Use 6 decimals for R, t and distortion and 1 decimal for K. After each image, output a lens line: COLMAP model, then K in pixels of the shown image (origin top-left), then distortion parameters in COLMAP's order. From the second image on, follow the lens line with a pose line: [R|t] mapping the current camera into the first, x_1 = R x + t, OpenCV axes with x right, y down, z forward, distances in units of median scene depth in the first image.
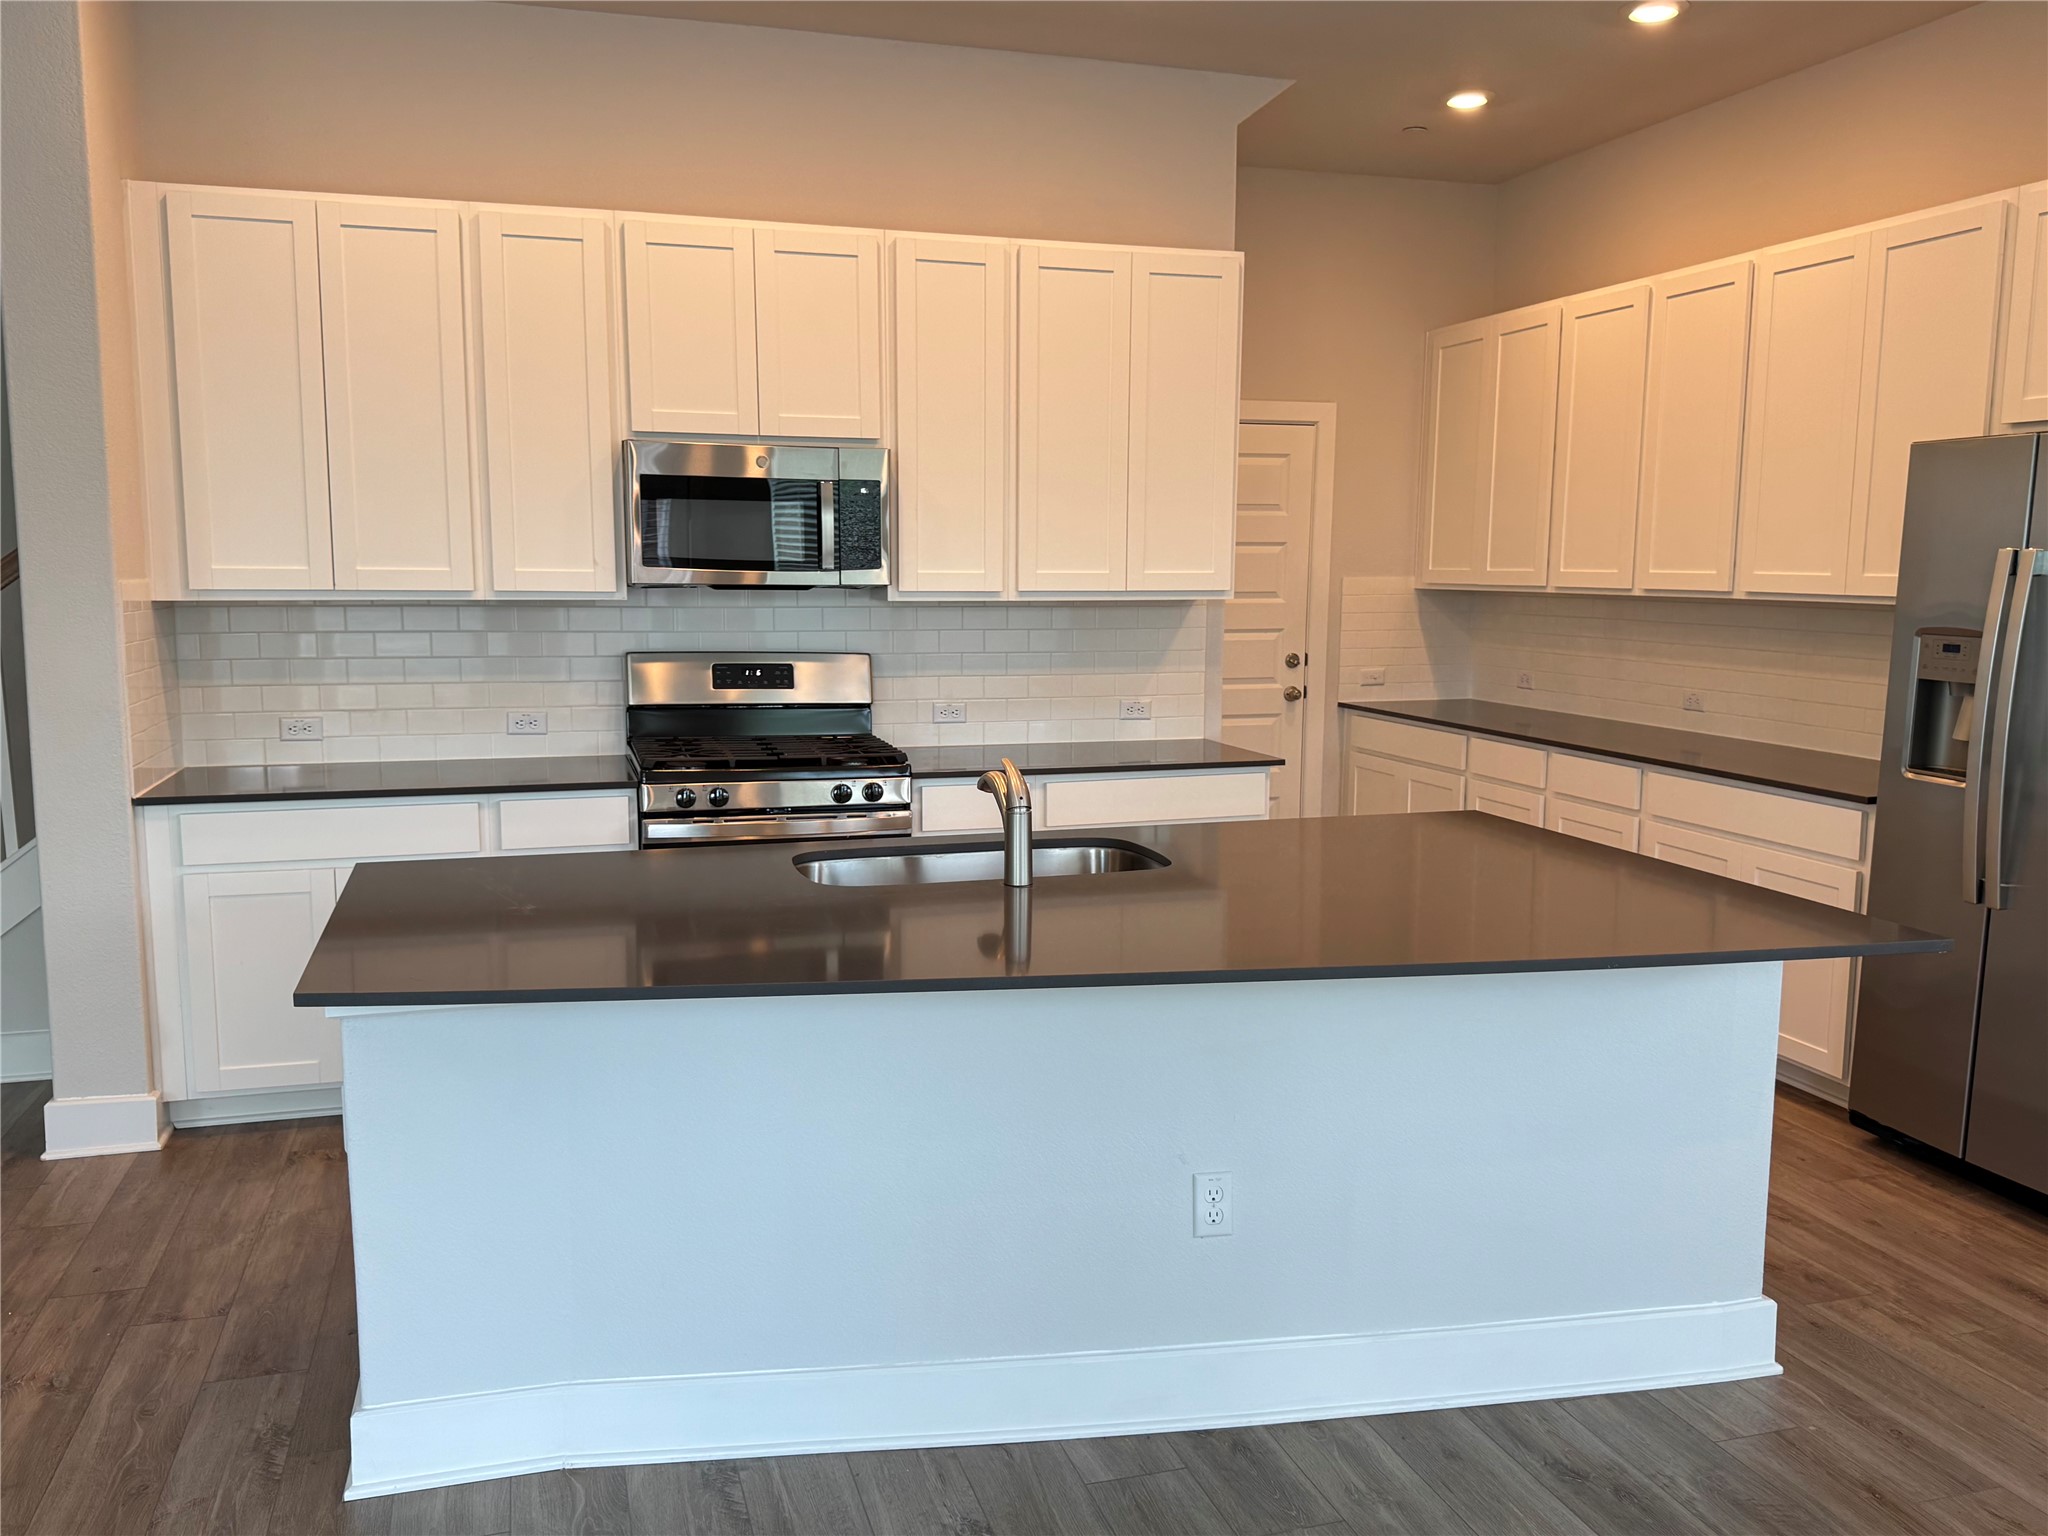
lens RADIAL K [[1625.8, 0, 1029.8], [0, 1625.8, 787.8], [0, 0, 1]] dist [0.068067, -0.088035]
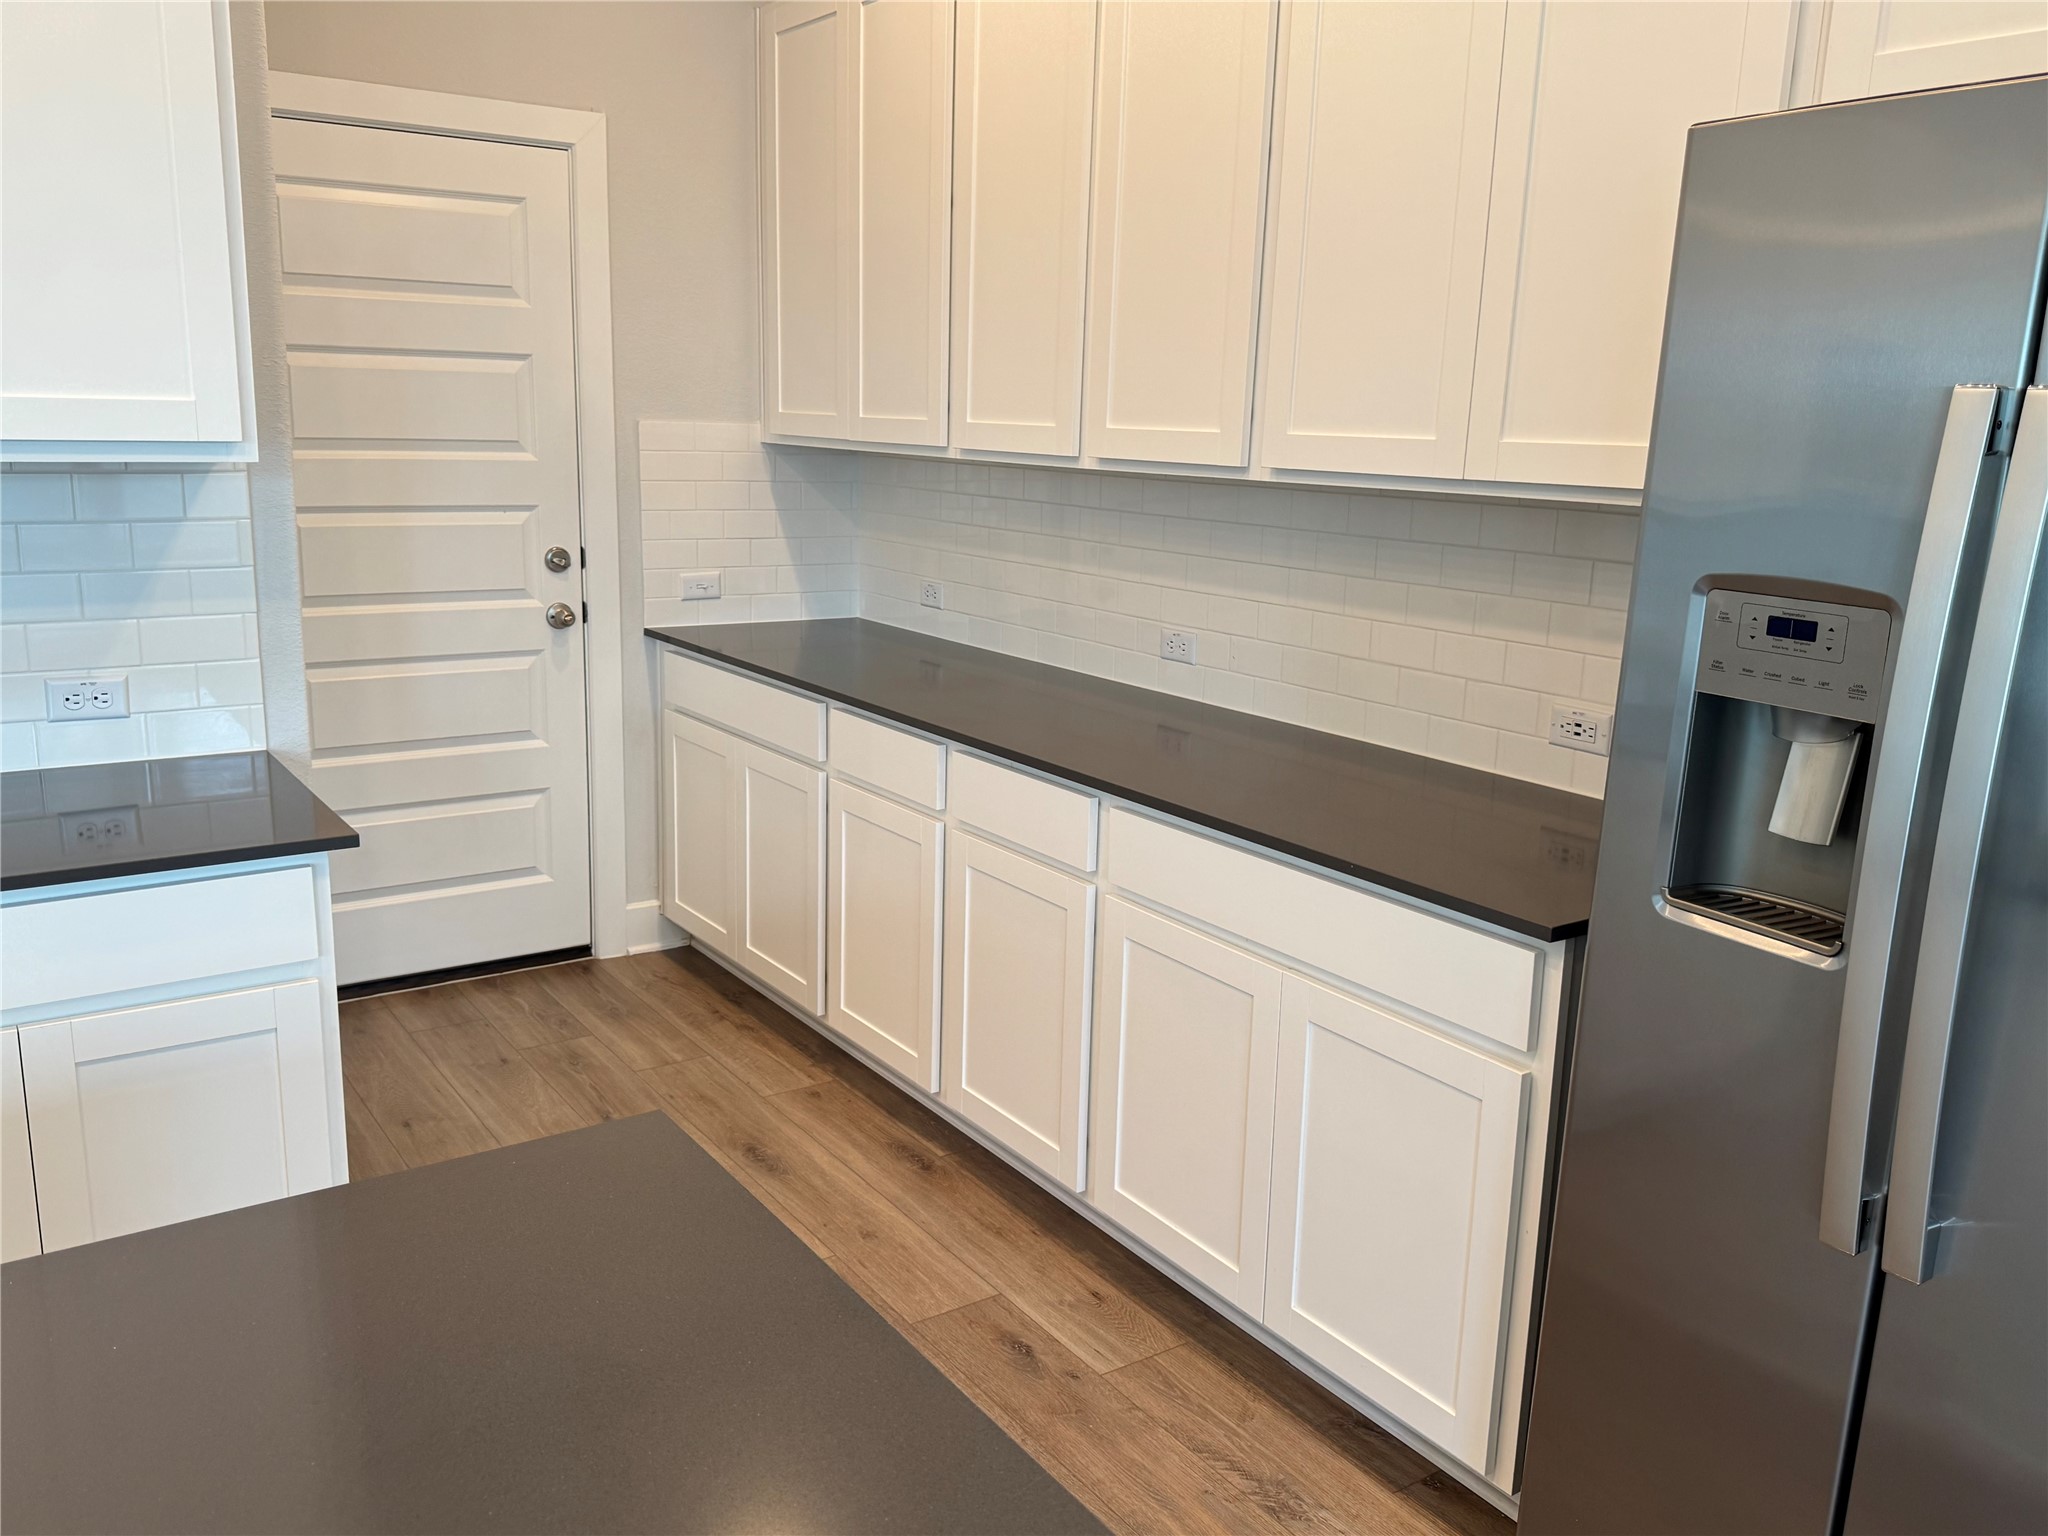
lens RADIAL K [[1625.8, 0, 1033.1], [0, 1625.8, 765.7], [0, 0, 1]] dist [0.068067, -0.088035]
pose [[0.952209, -0.042181, 0.302520, 0.208664], [0.017928, 0.996429, 0.082504, -0.072428], [-0.304920, -0.073137, 0.949566, 0.548025]]
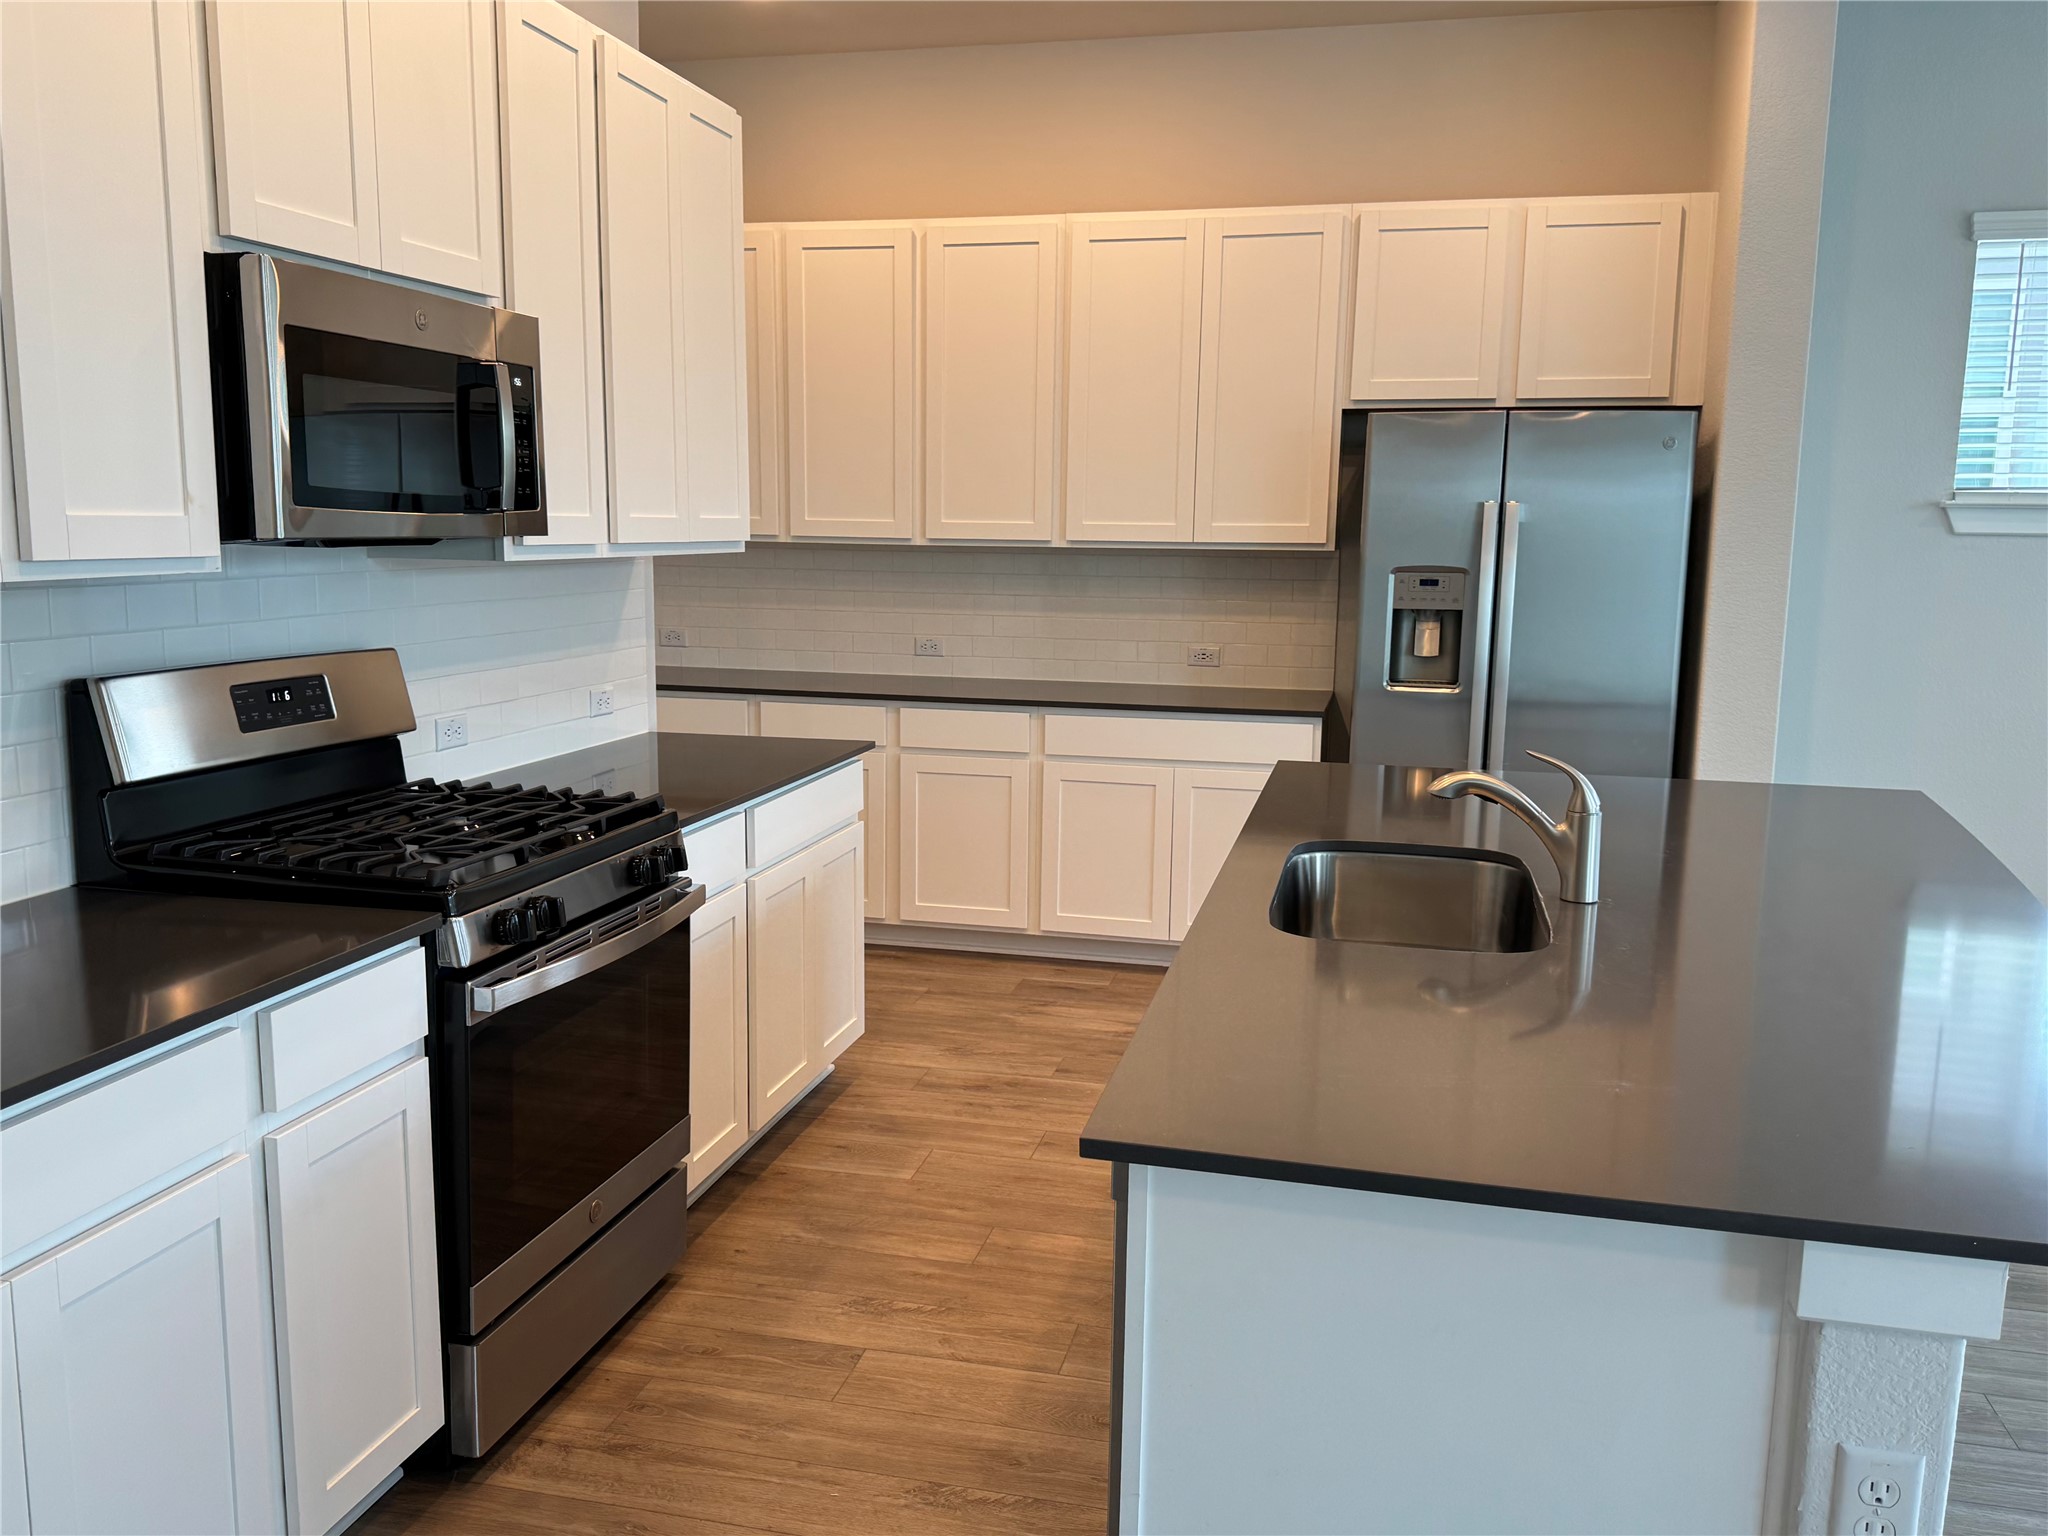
lens RADIAL K [[1625.8, 0, 989.7], [0, 1625.8, 776.2], [0, 0, 1]] dist [0.068067, -0.088035]
pose [[0.523568, -0.132196, 0.841665, -0.545967], [0.110622, 0.990074, 0.086692, -0.068968], [-0.844772, 0.047718, 0.532995, 0.520987]]
